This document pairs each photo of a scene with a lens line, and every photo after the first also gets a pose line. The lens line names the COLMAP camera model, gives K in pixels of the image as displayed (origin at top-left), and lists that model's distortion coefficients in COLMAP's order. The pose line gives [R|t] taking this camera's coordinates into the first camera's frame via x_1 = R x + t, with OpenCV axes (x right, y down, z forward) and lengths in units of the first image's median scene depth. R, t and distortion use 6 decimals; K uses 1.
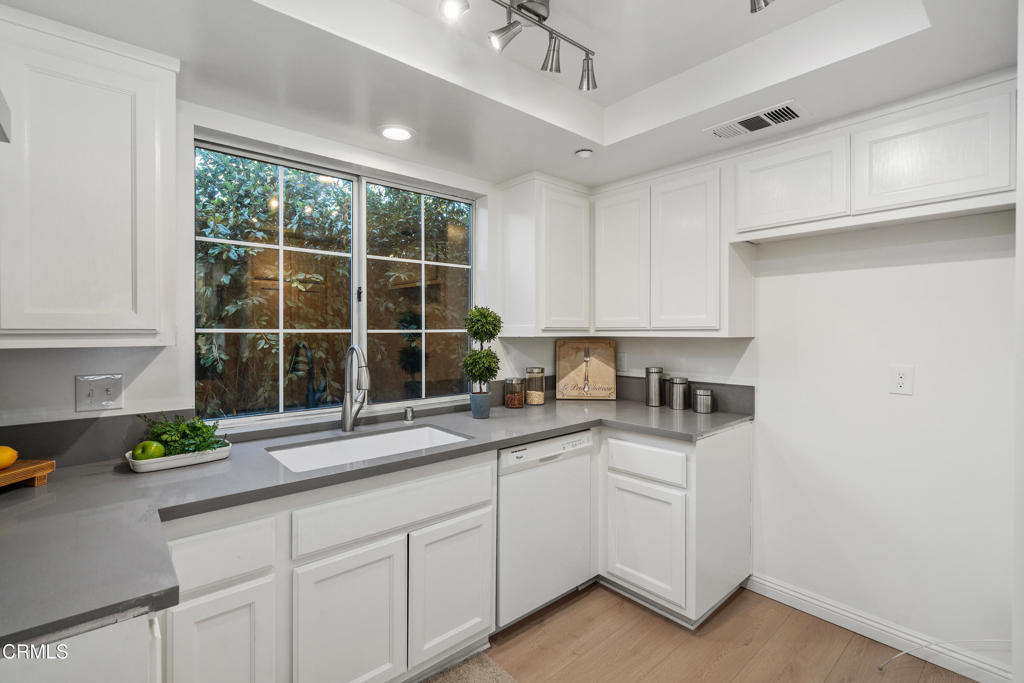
lens RADIAL K [[471.8, 0, 510.0], [0, 471.8, 335.0], [0, 0, 1]] dist [-0.002300, -0.000831]
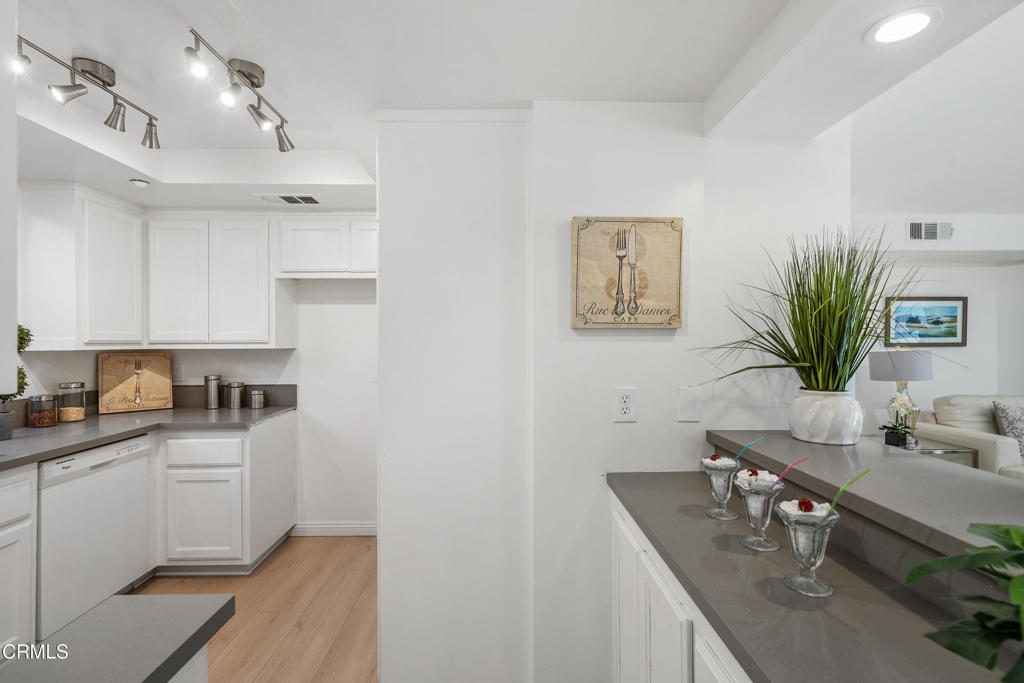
lens RADIAL K [[471.8, 0, 511.4], [0, 471.8, 342.9], [0, 0, 1]] dist [-0.002300, -0.000831]
pose [[0.650160, -0.002222, 0.759794, -0.112503], [0.008378, 0.999956, -0.004244, 0.000297], [-0.759751, 0.009125, 0.650150, -0.361307]]
